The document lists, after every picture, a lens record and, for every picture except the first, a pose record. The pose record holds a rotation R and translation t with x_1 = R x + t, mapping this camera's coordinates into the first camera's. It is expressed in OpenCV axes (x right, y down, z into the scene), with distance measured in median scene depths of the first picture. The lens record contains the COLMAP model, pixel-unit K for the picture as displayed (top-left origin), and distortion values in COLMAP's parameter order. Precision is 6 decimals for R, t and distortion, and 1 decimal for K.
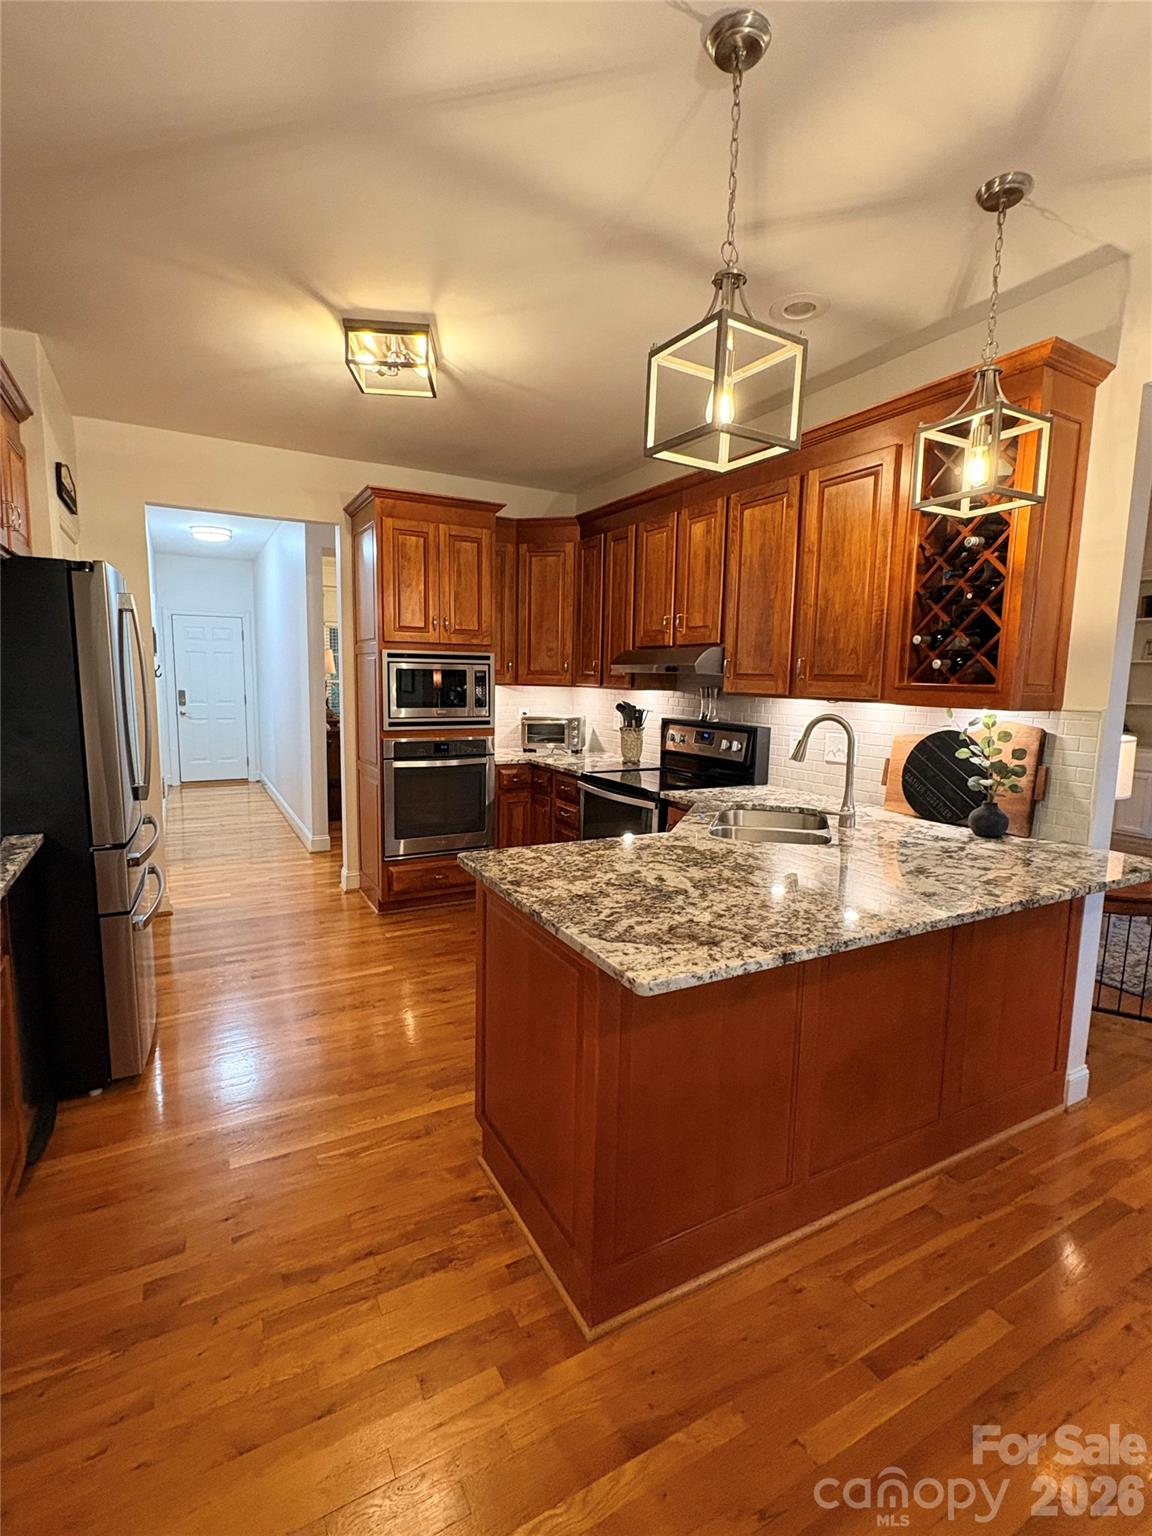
lens RADIAL K [[718.0, 0, 576.0], [0, 718.0, 768.0], [0, 0, 1]] dist [0.000238, 0.000033]
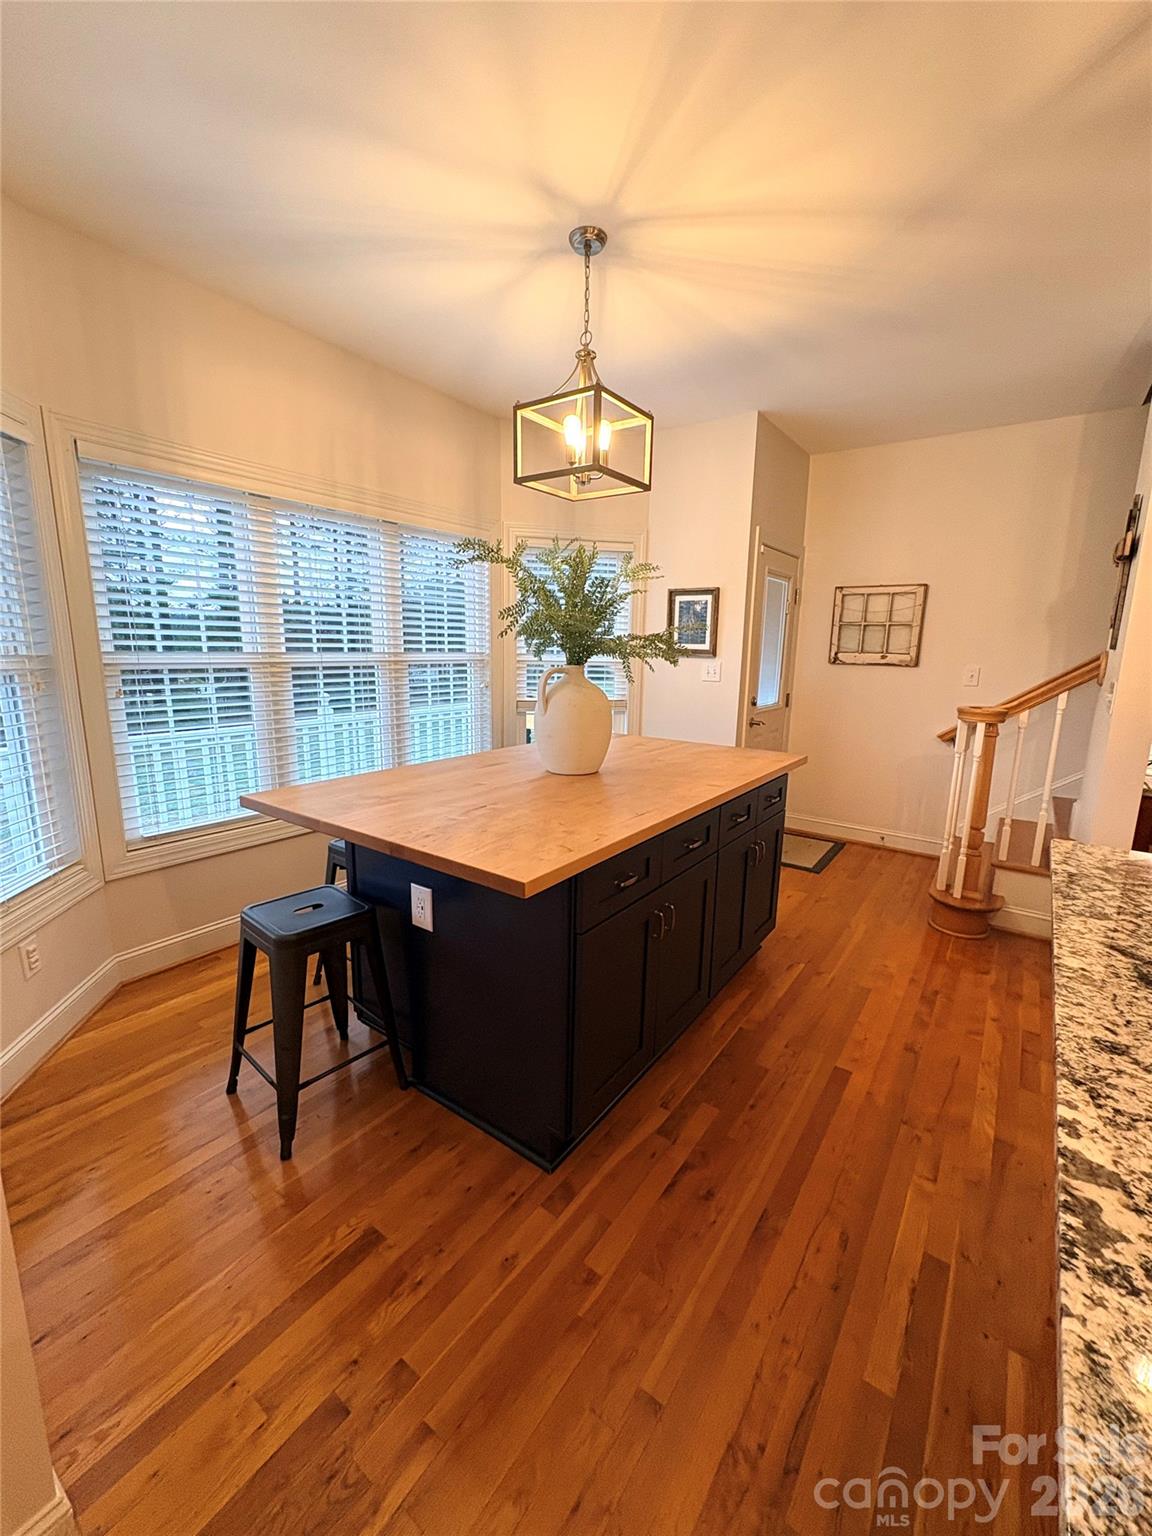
lens RADIAL K [[622.9, 0, 576.0], [0, 622.9, 768.0], [0, 0, 1]] dist [-0.000217, -0.000009]
pose [[-0.904865, 0.047261, -0.423066, 1.344877], [-0.088163, 0.951466, 0.294856, -0.127862], [0.416468, 0.304104, -0.856782, 1.421786]]
